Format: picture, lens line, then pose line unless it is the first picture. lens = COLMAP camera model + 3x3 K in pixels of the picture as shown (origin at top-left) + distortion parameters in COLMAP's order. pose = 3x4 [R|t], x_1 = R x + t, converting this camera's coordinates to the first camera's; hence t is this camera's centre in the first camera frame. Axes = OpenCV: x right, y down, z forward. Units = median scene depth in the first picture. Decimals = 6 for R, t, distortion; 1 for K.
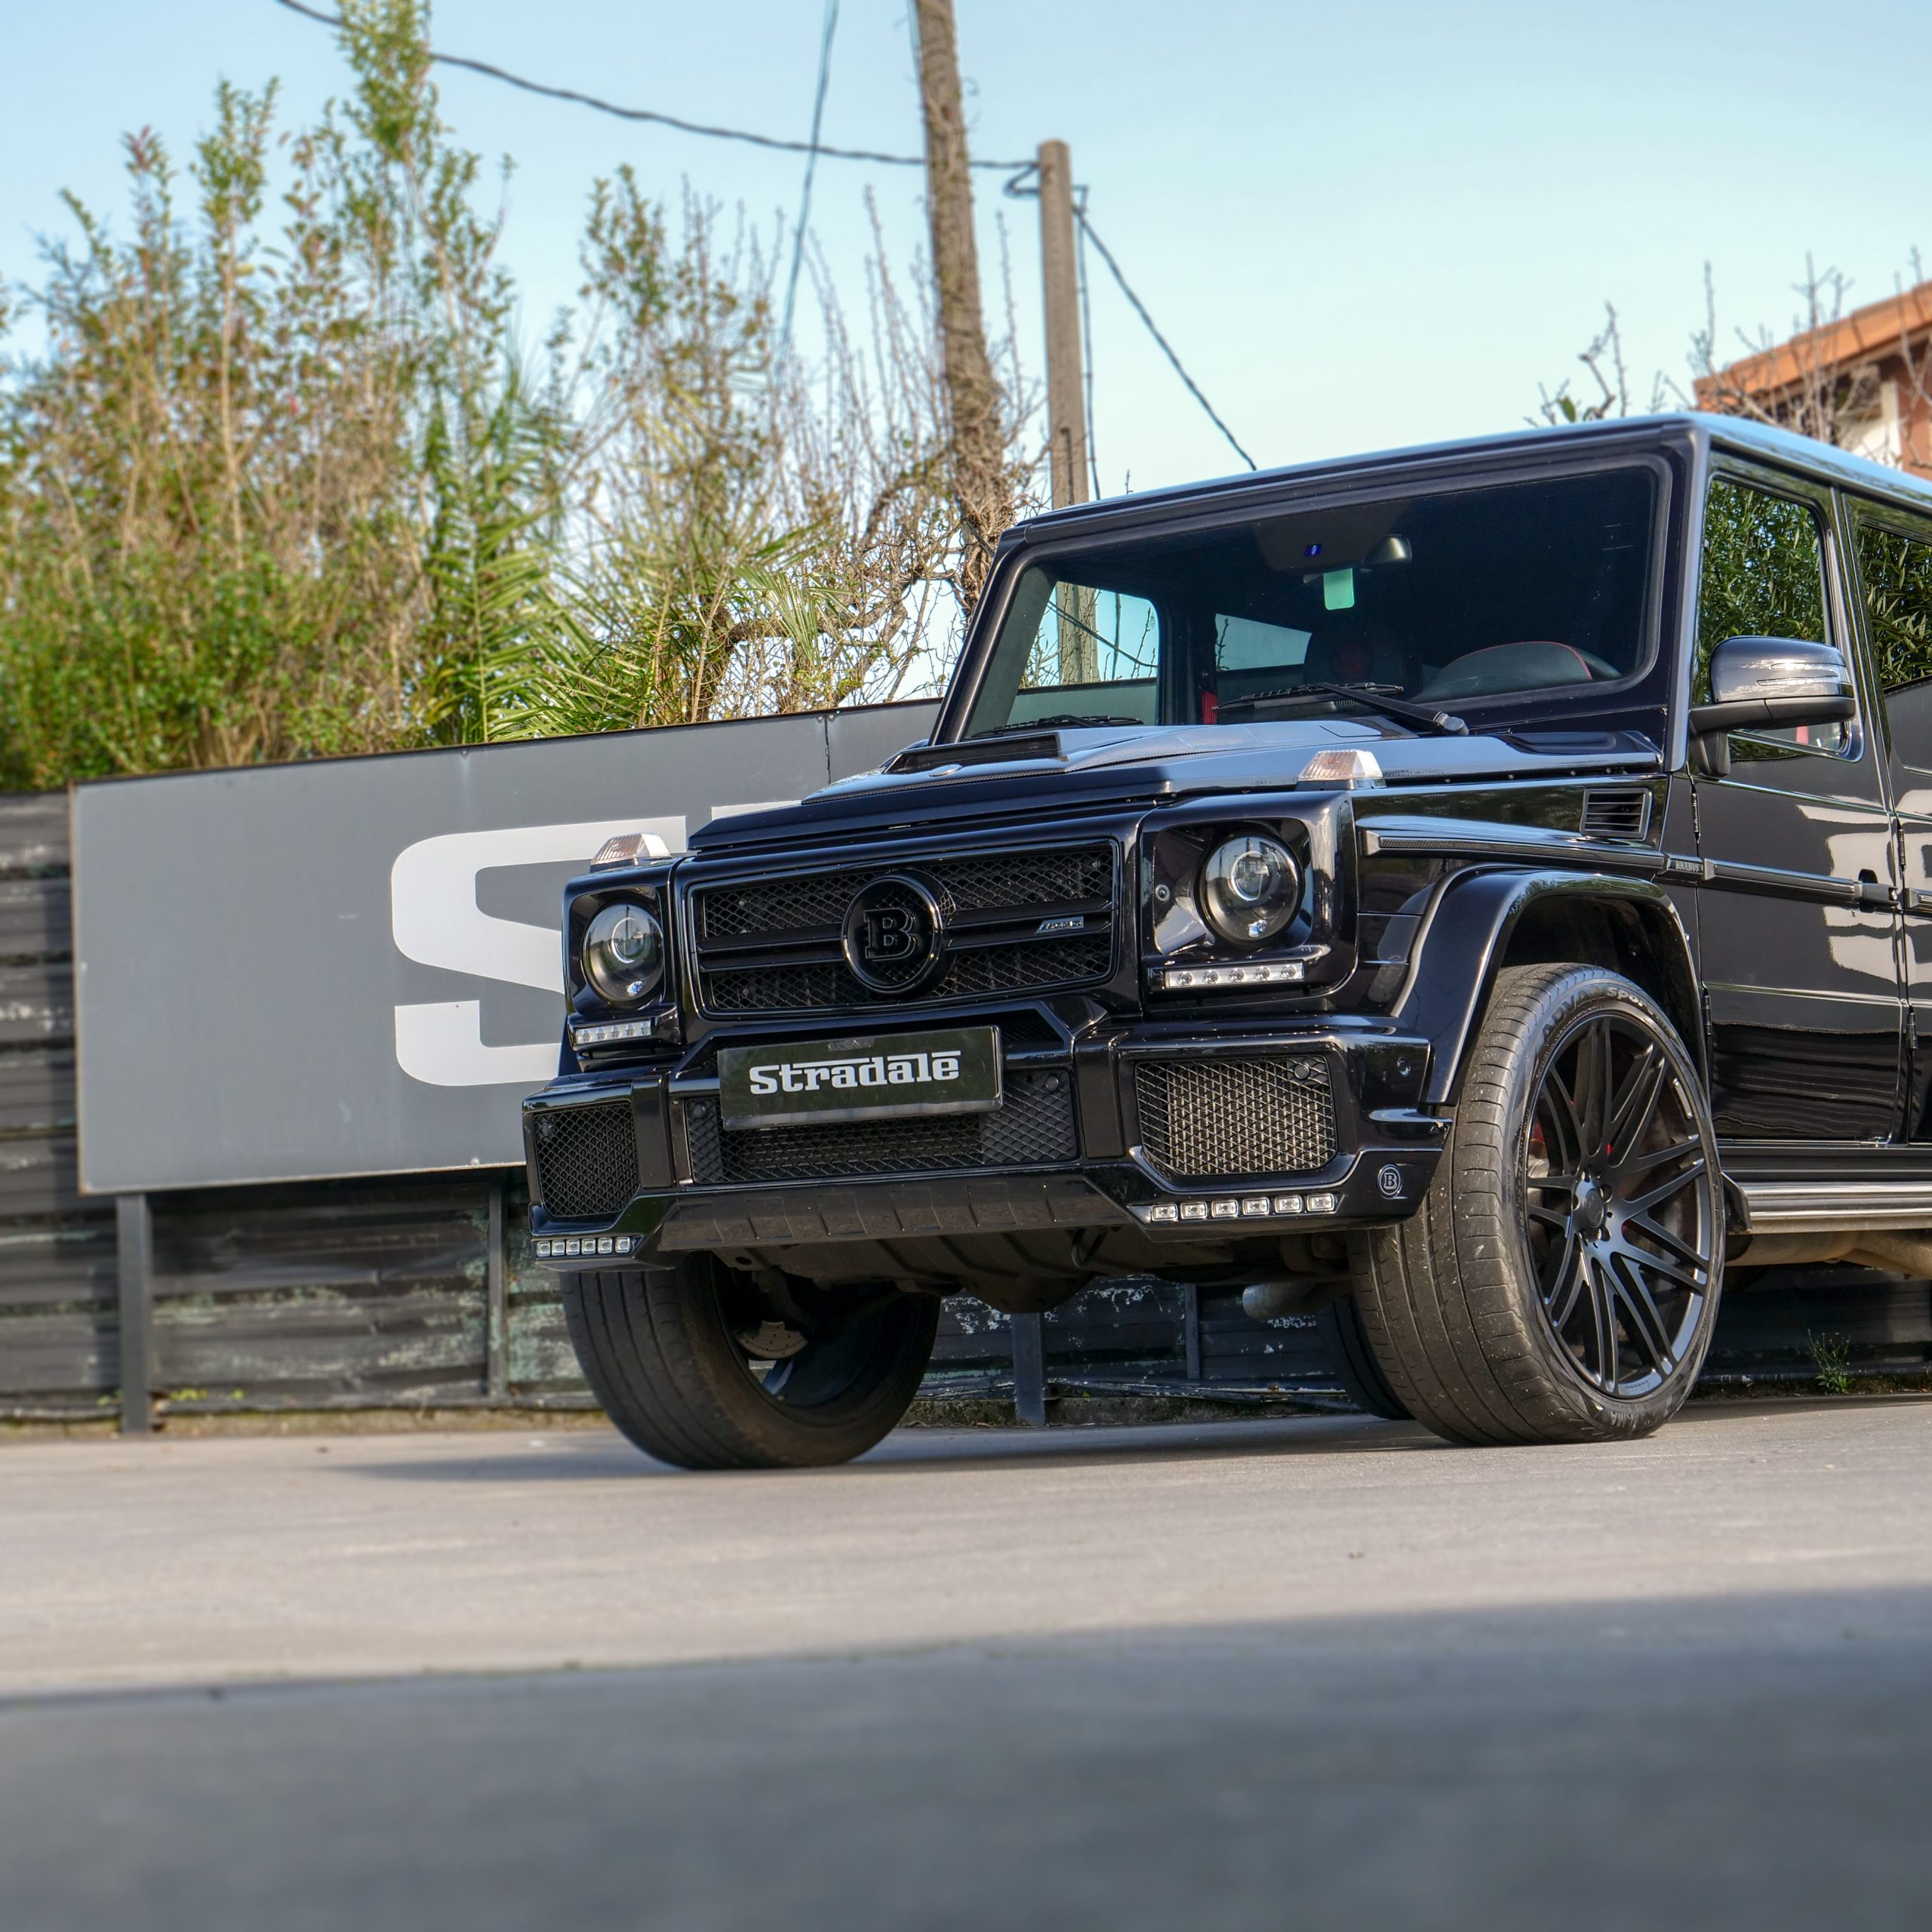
lens RADIAL K [[4837.7, 0, 934.7], [0, 4837.7, 962.7], [0, 0, 1]] dist [-0.014121, 0.456410]
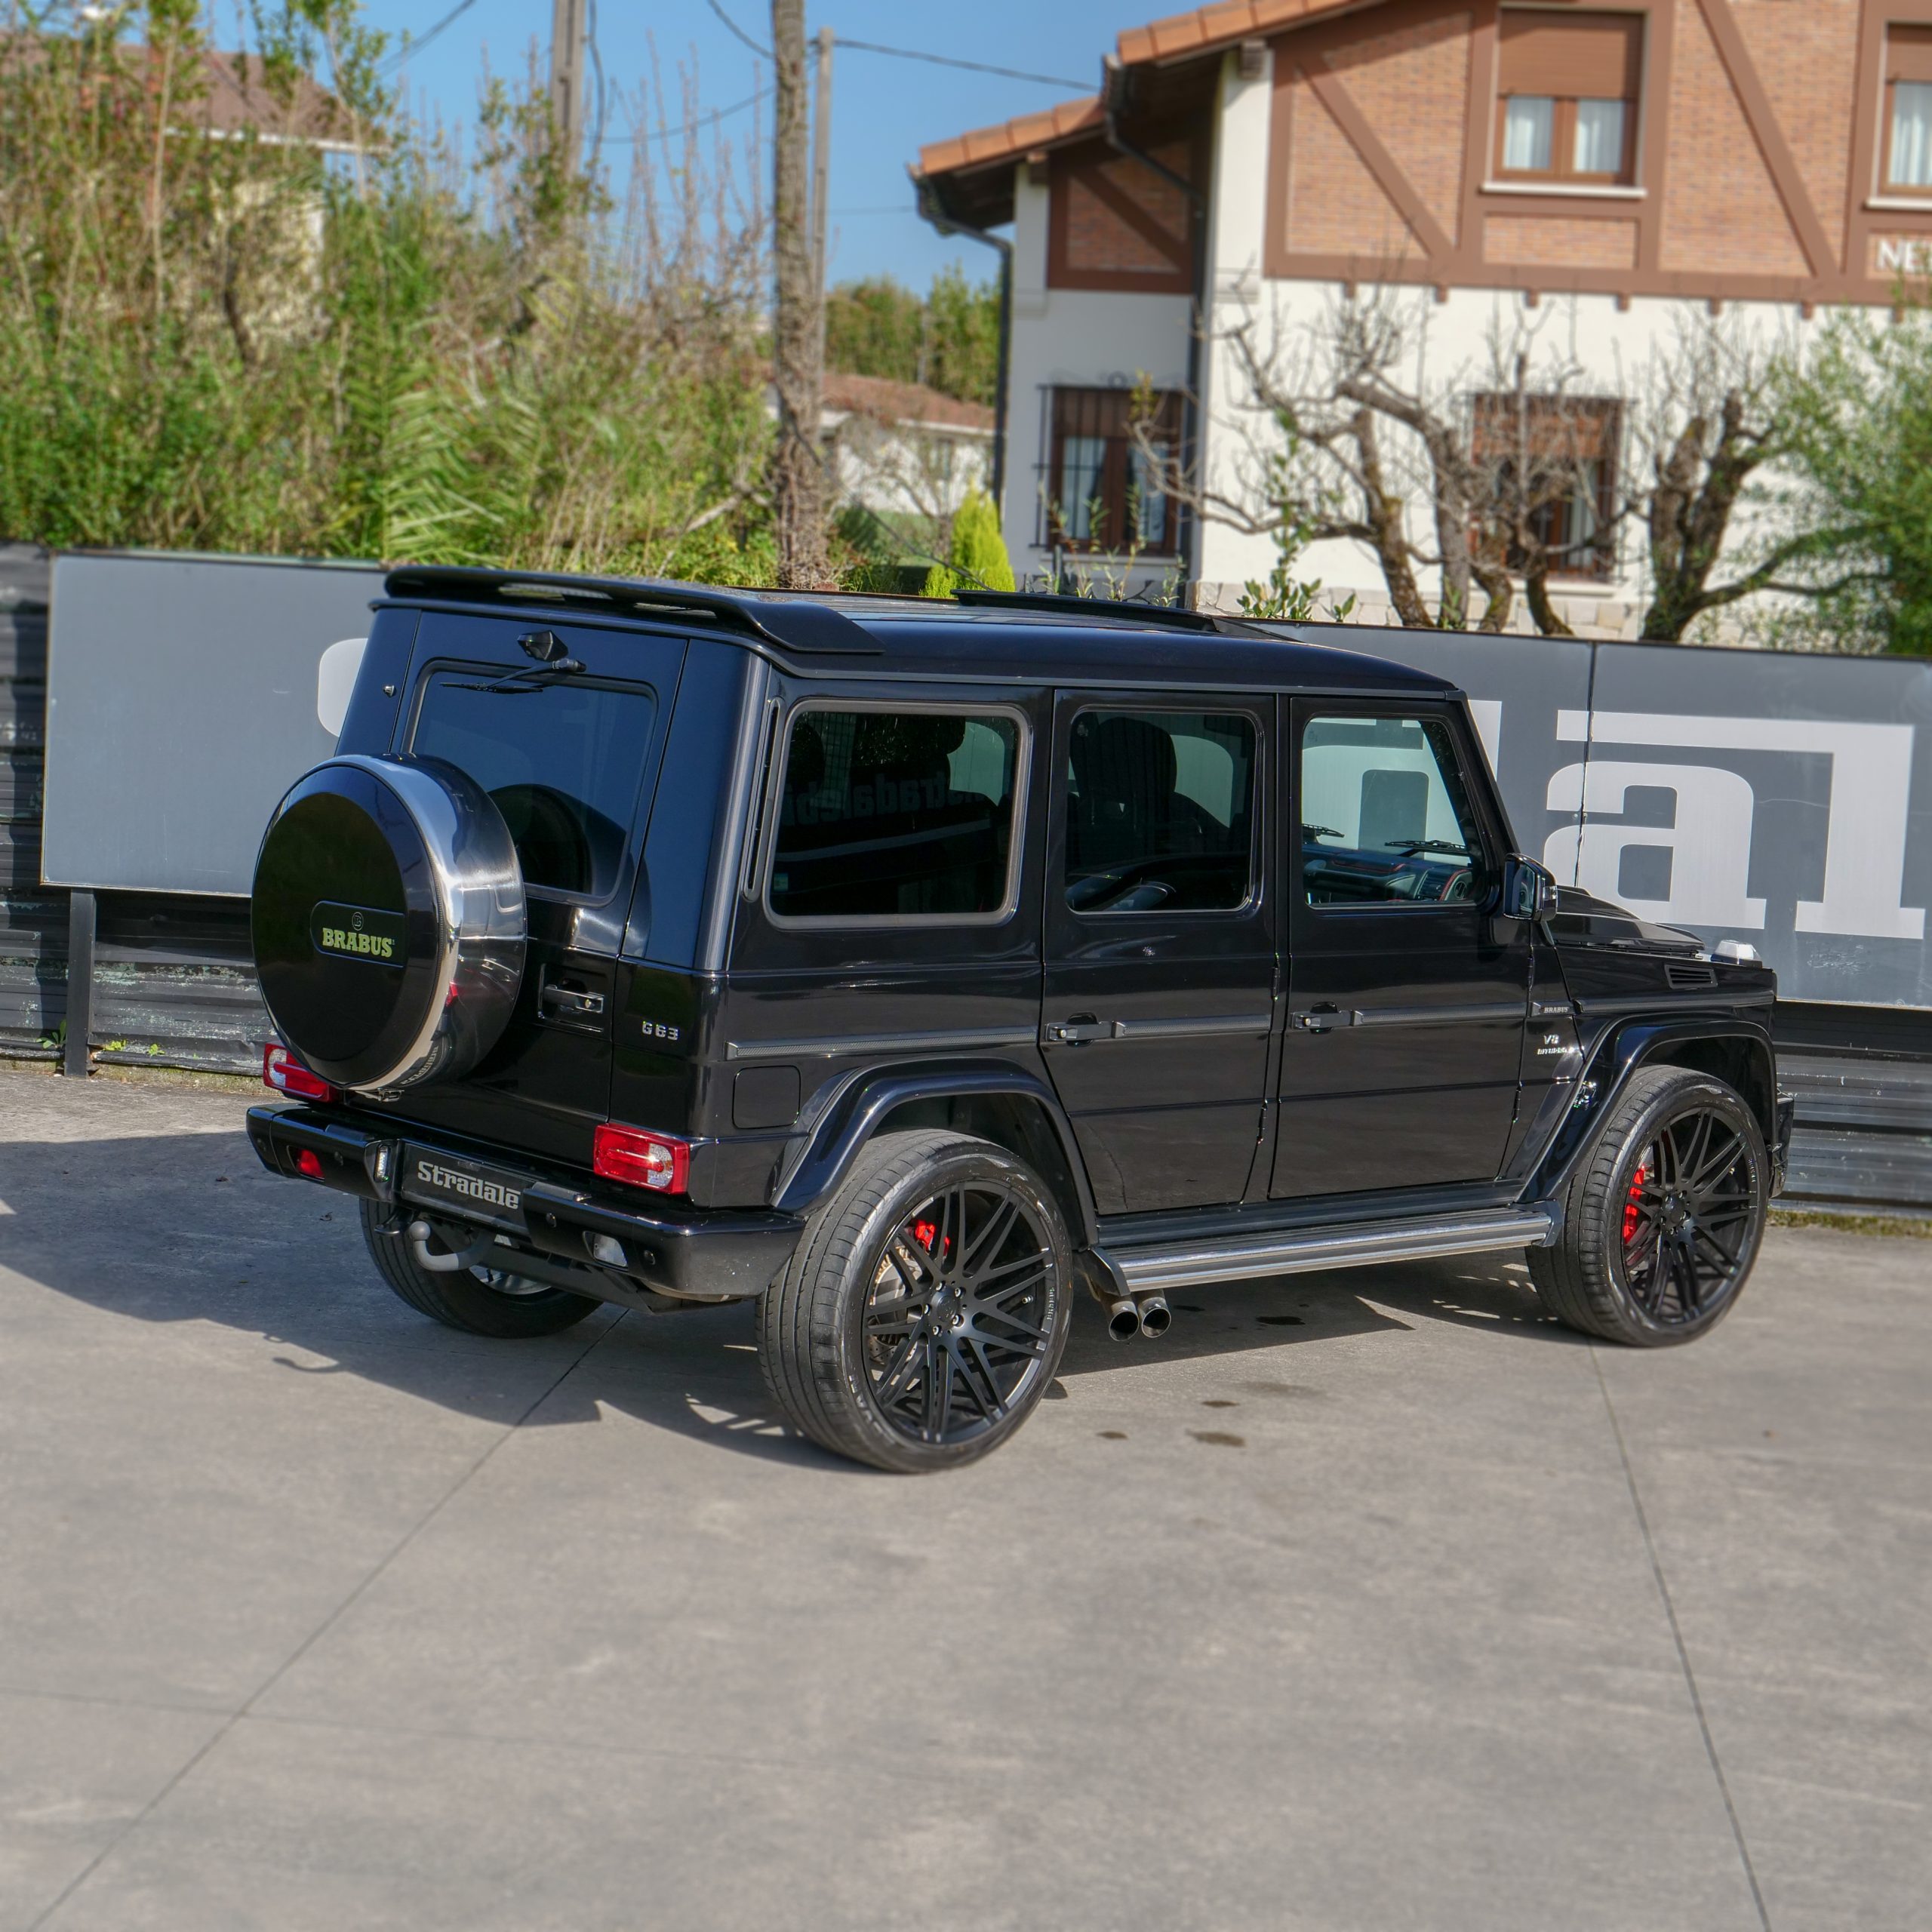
lens RADIAL K [[4021.0, 0, 958.9], [0, 4021.0, 966.2], [0, 0, 1]] dist [0.014356, -0.152246]
pose [[0.975218, 0.079499, 0.206469, -0.166531], [-0.118702, 0.975534, 0.185048, -0.160987], [-0.186707, -0.204970, 0.960795, -0.054554]]
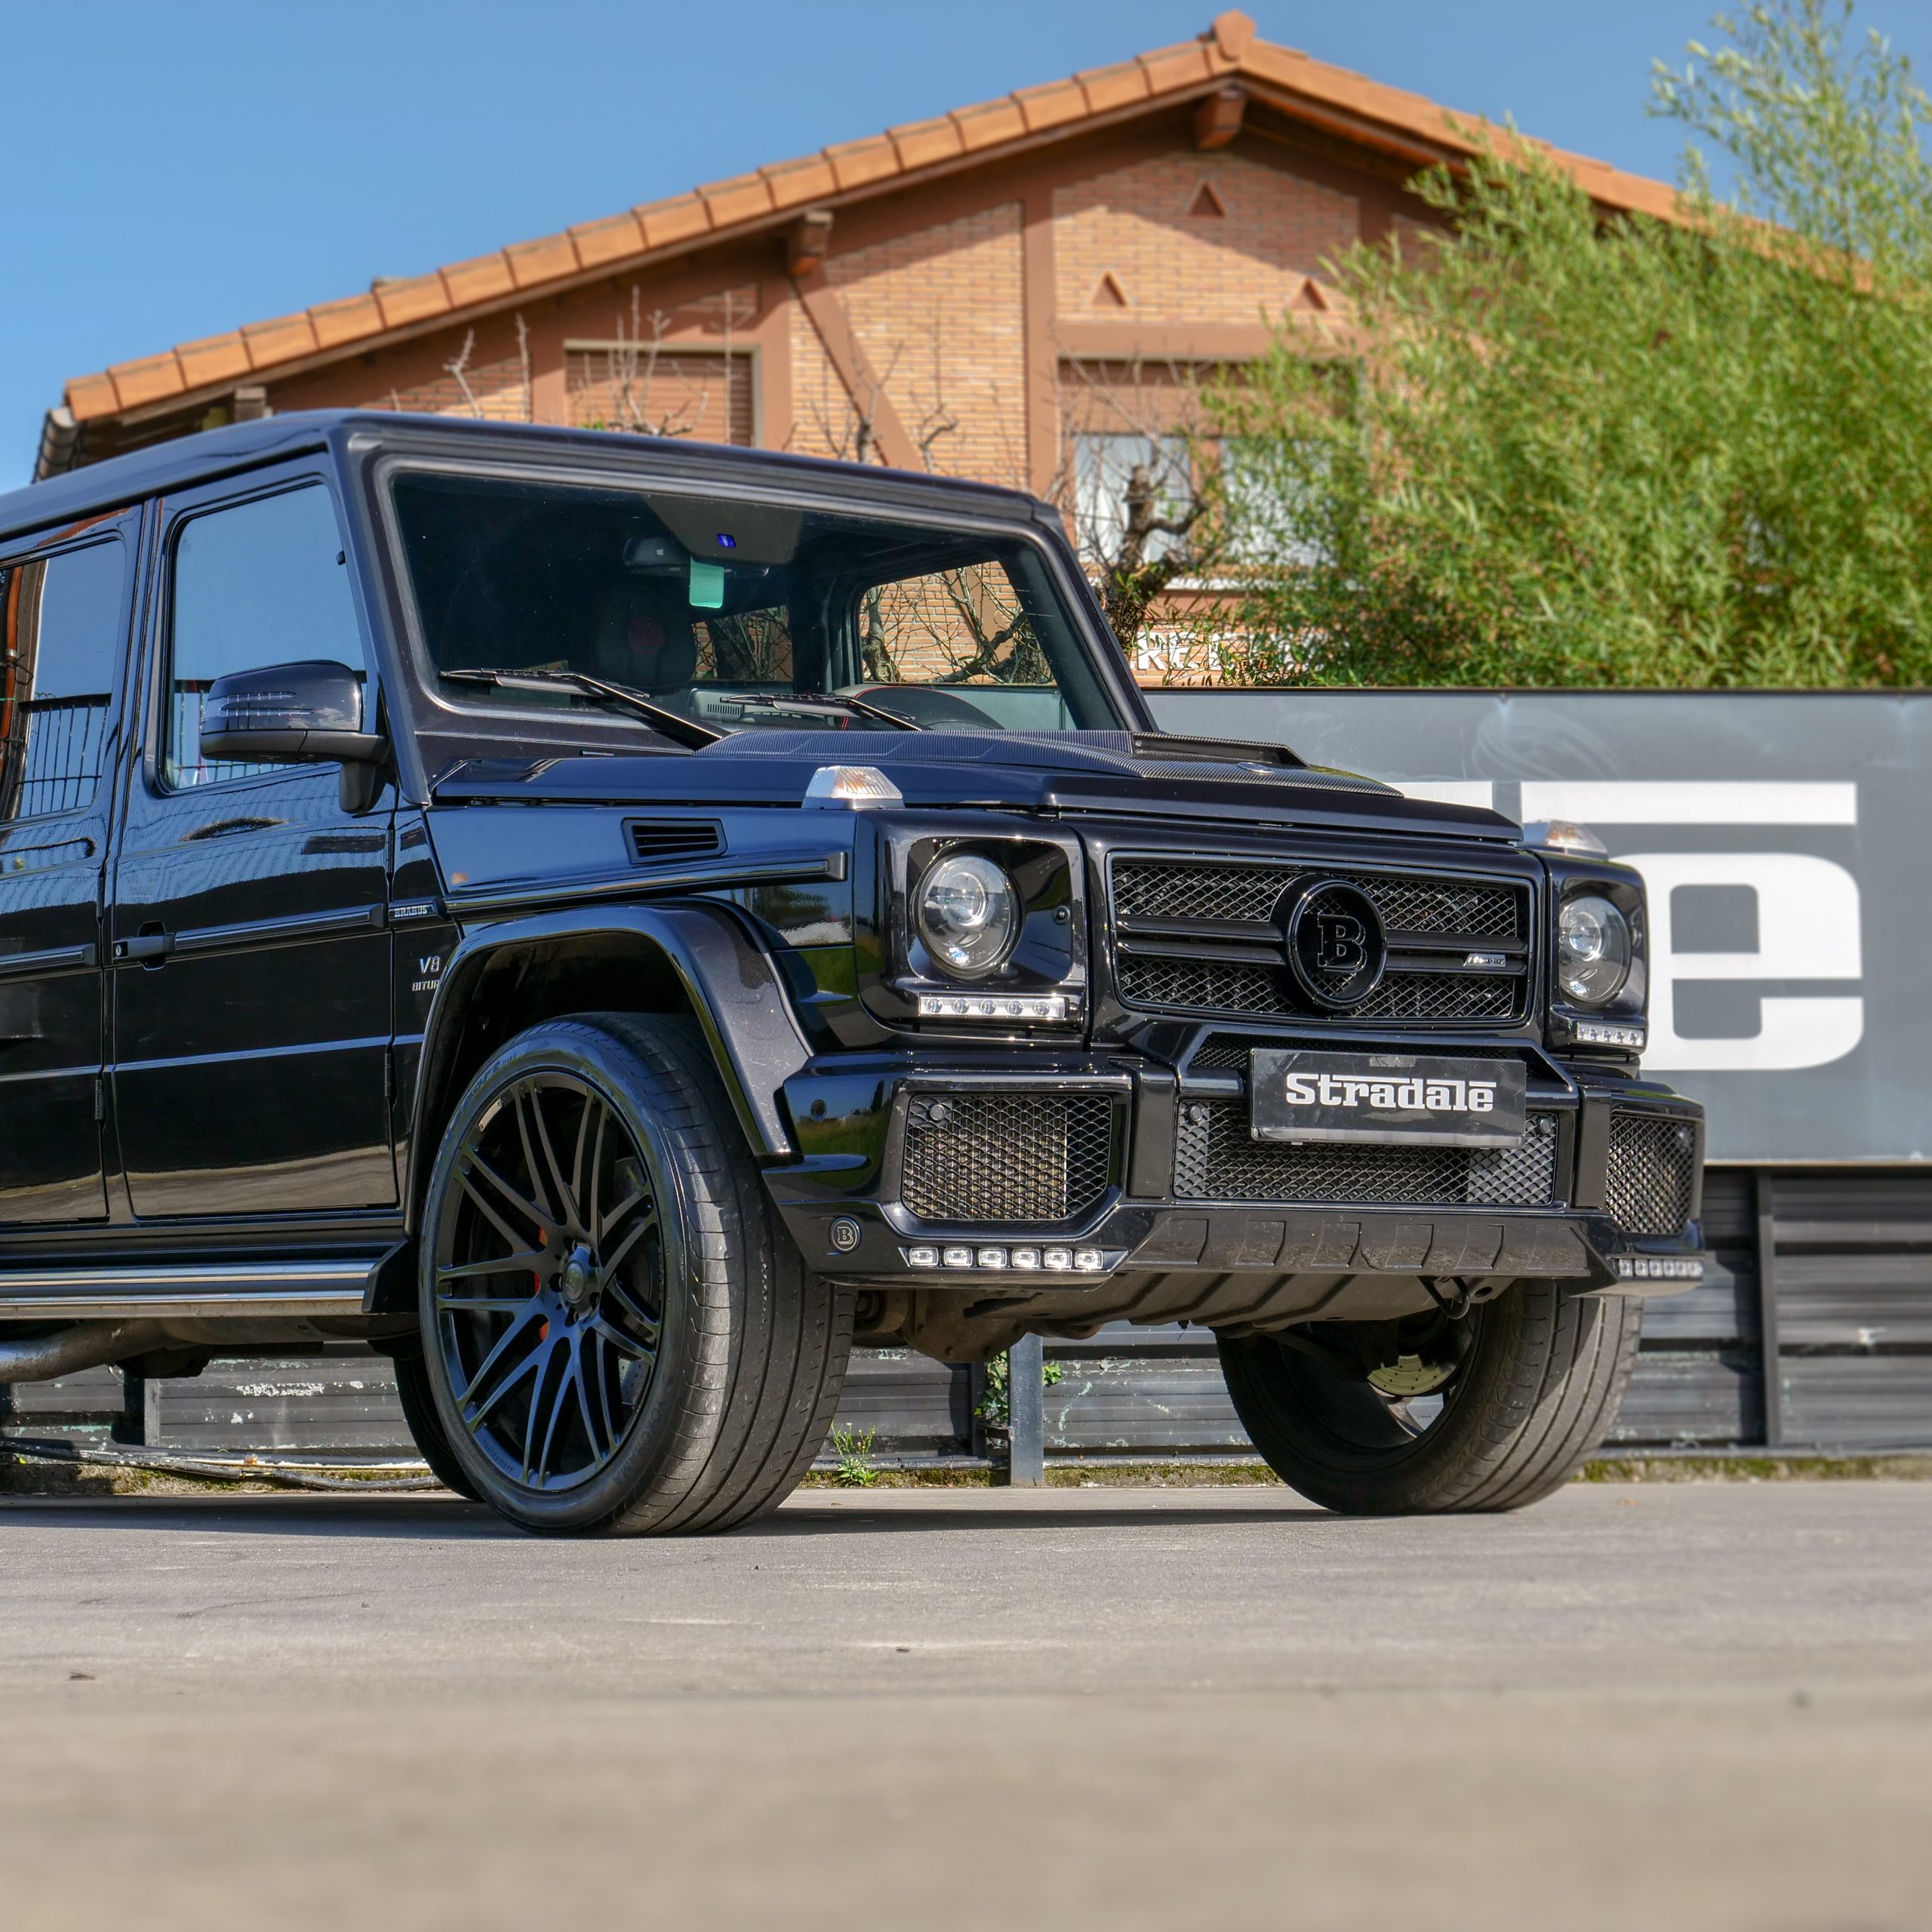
lens RADIAL K [[5357.8, 0, 950.3], [0, 5357.8, 928.4], [0, 0, 1]] dist [0.012158, -0.324095]
pose [[0.905426, 0.076312, 0.417588, -0.236290], [-0.068515, 0.997082, -0.033655, 0.012431], [-0.418938, 0.001861, 0.908013, 0.024448]]
